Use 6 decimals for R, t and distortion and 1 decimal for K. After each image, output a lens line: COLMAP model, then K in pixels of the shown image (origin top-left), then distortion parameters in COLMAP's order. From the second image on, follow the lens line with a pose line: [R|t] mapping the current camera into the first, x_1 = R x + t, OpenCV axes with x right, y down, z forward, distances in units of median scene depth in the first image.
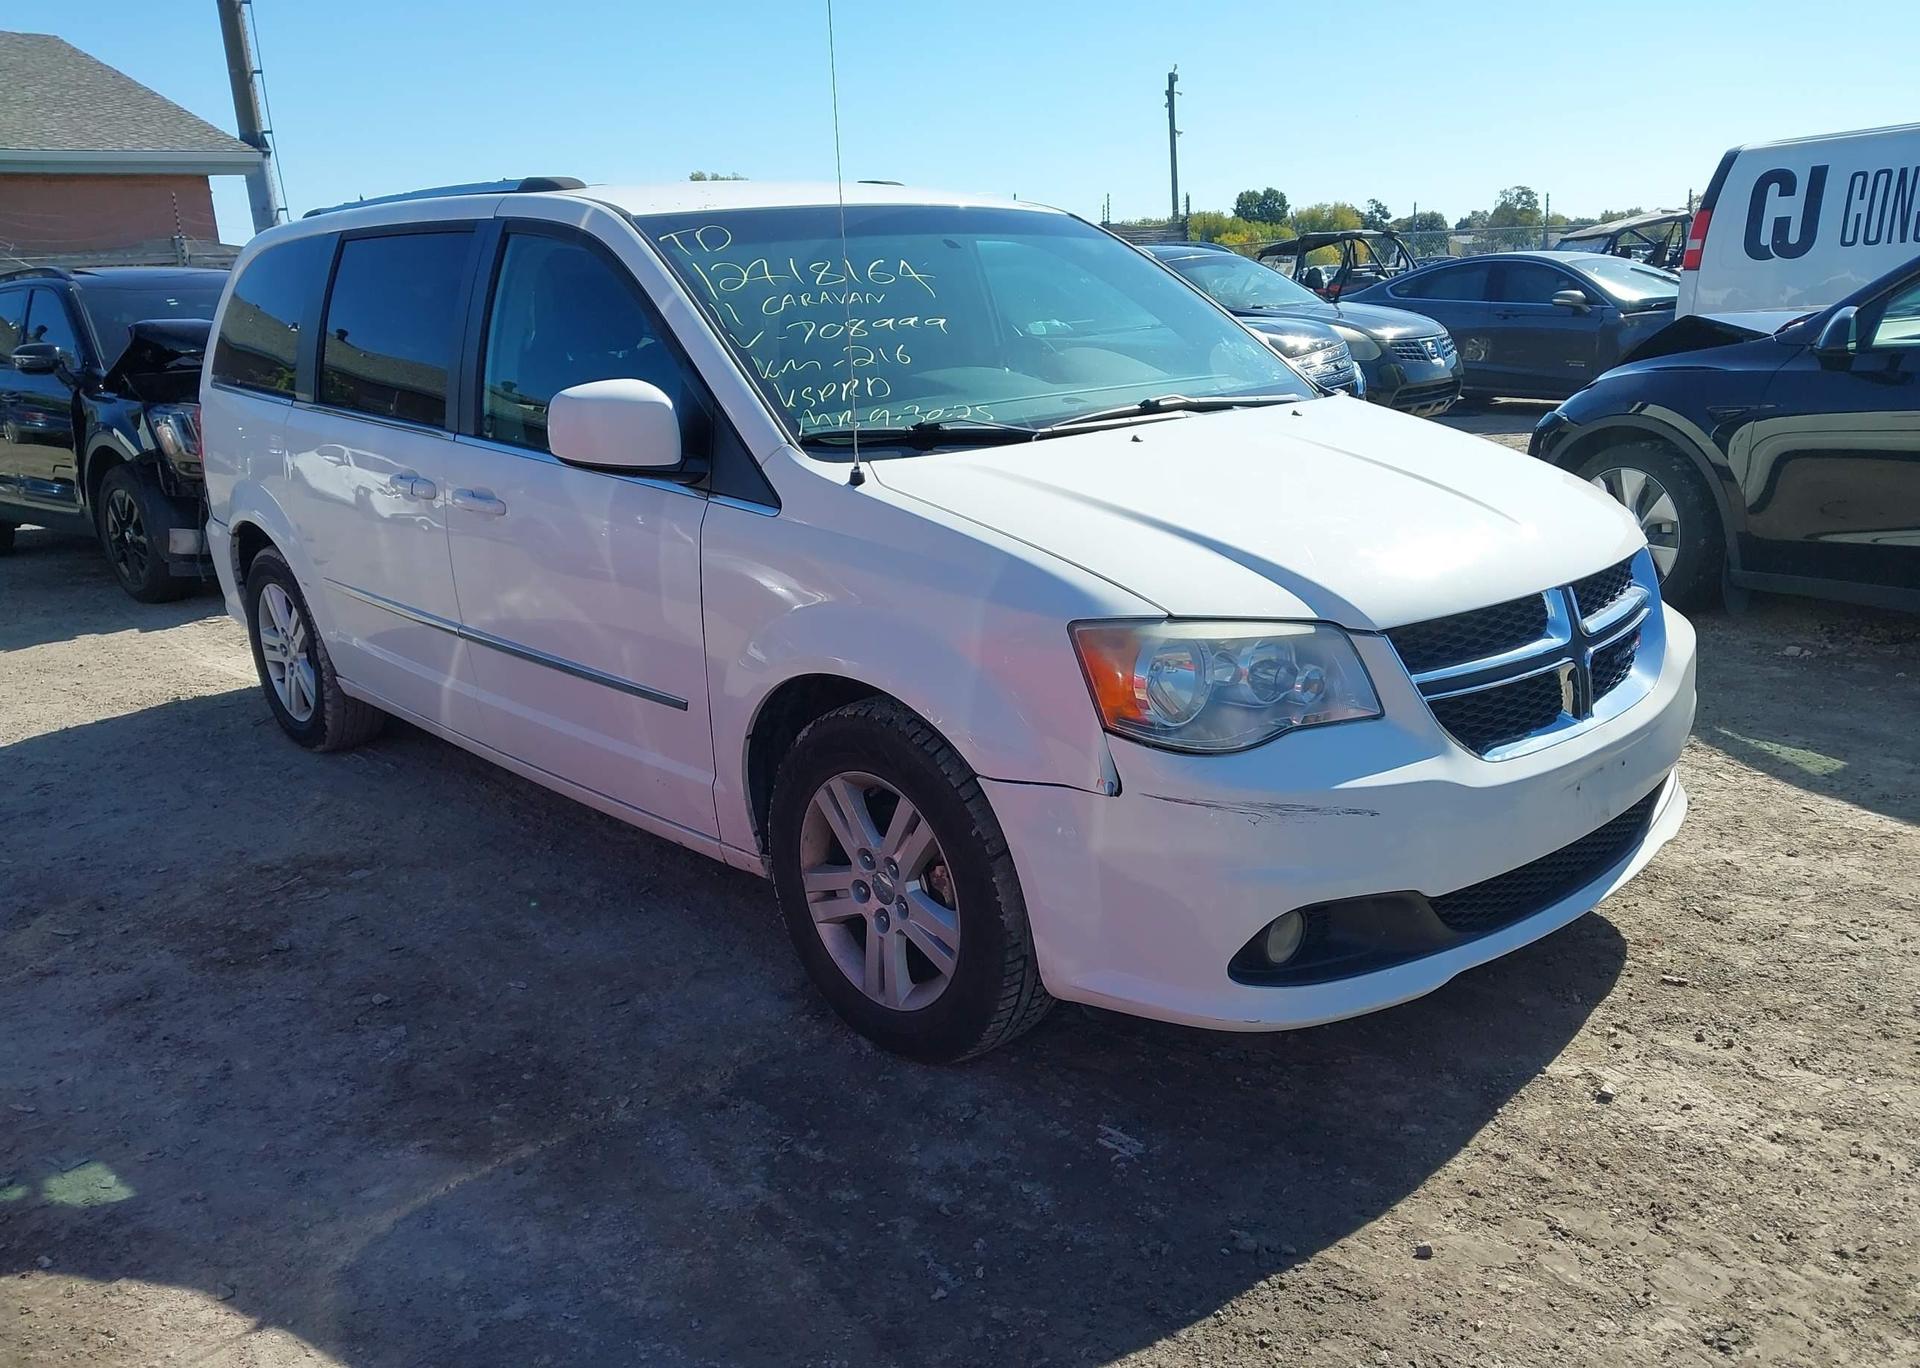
lens RADIAL K [[1567.4, 0, 999.2], [0, 1567.4, 701.9], [0, 0, 1]] dist [0.026814, -0.027266]
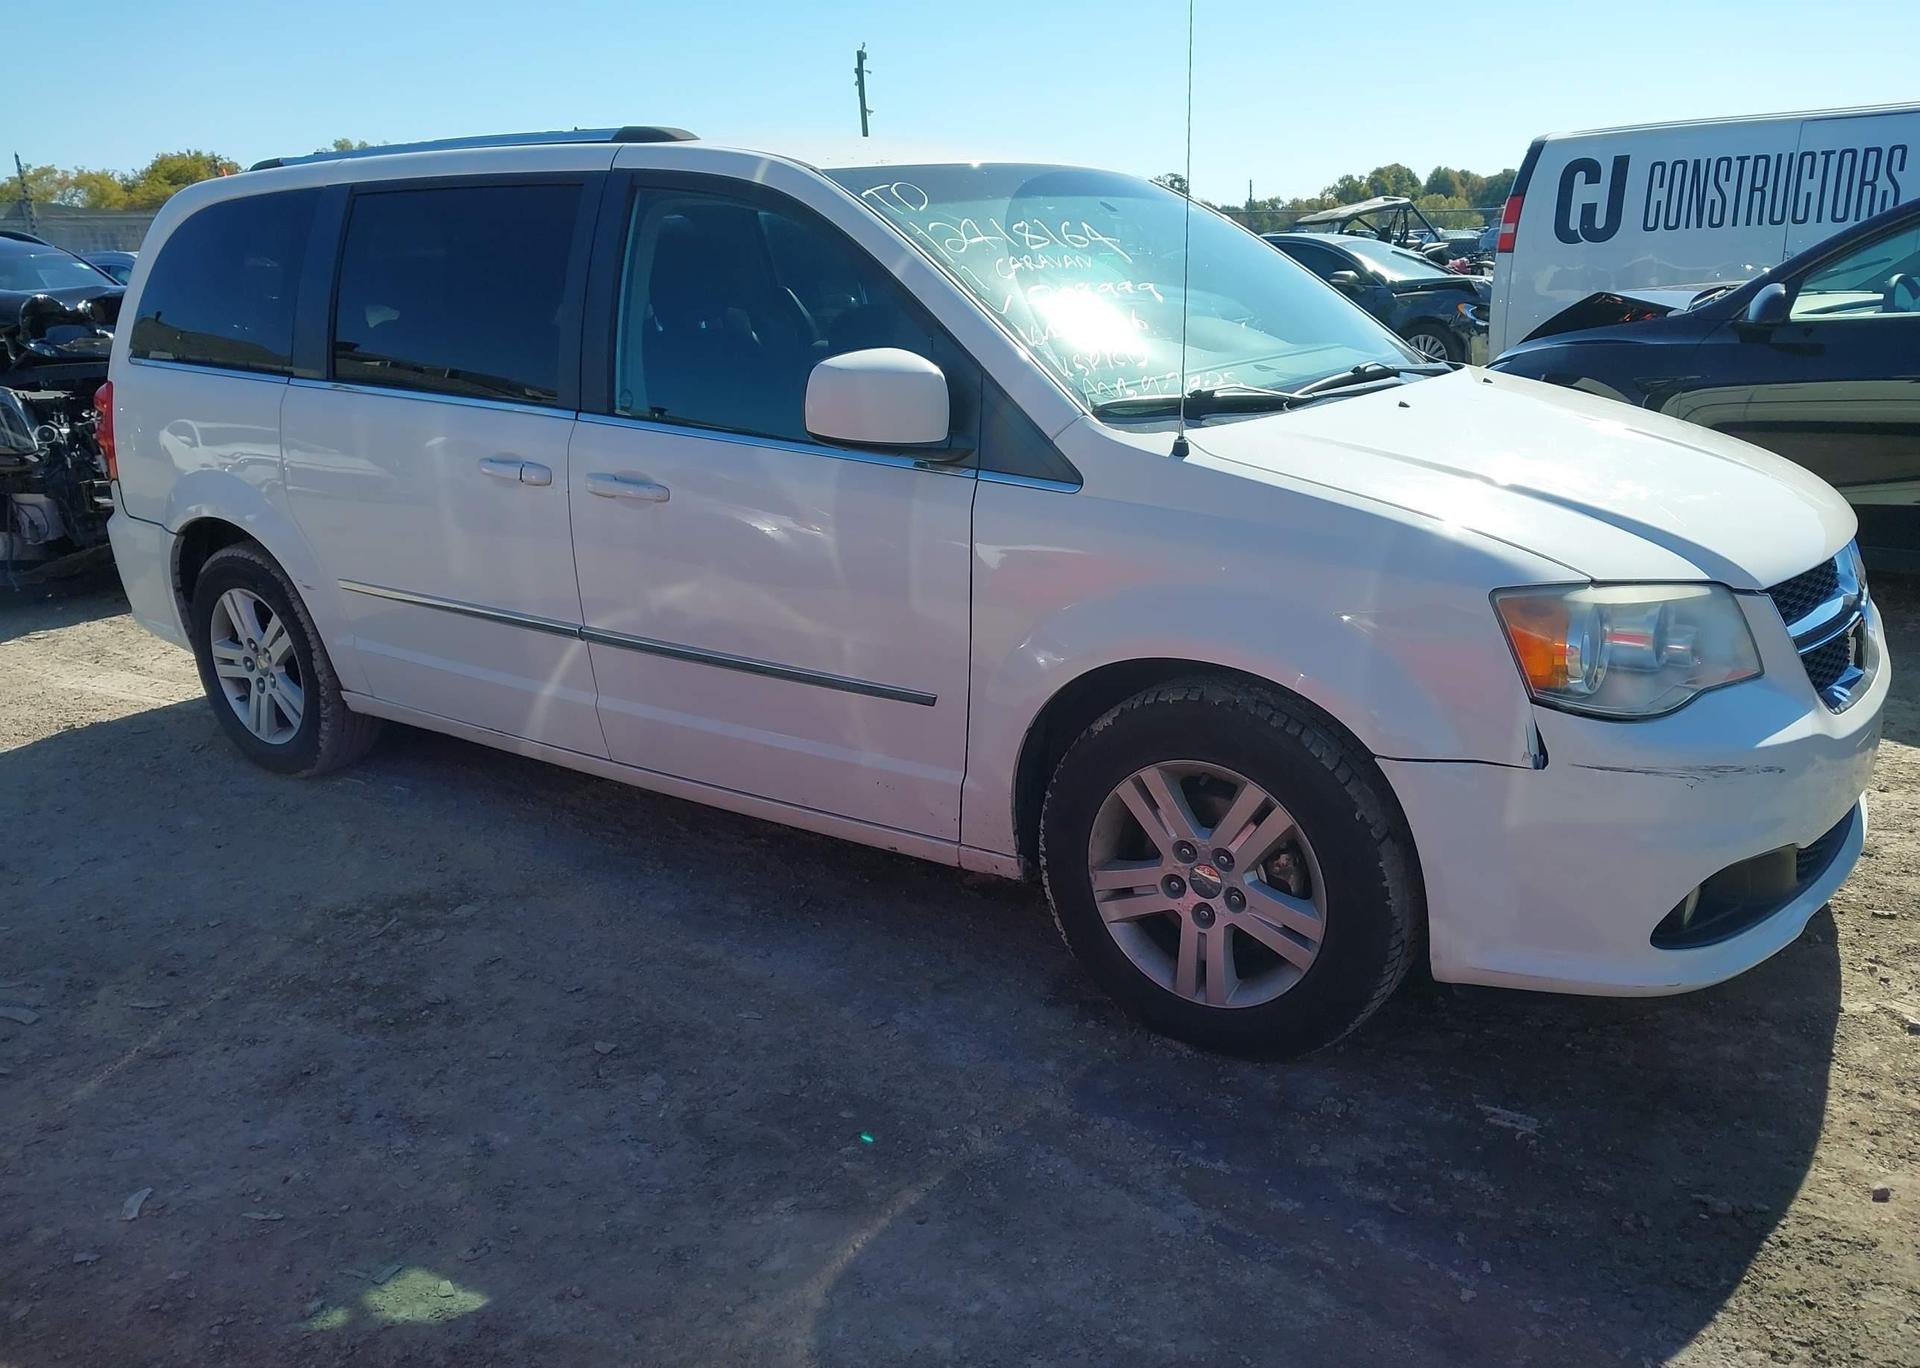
lens RADIAL K [[1567.4, 0, 991.2], [0, 1567.4, 698.1], [0, 0, 1]] dist [0.026814, -0.027266]
pose [[0.976524, -0.048624, 0.209847, -0.383172], [0.046795, 0.998811, 0.013675, -0.010816], [-0.210262, -0.003534, 0.977639, 0.093527]]
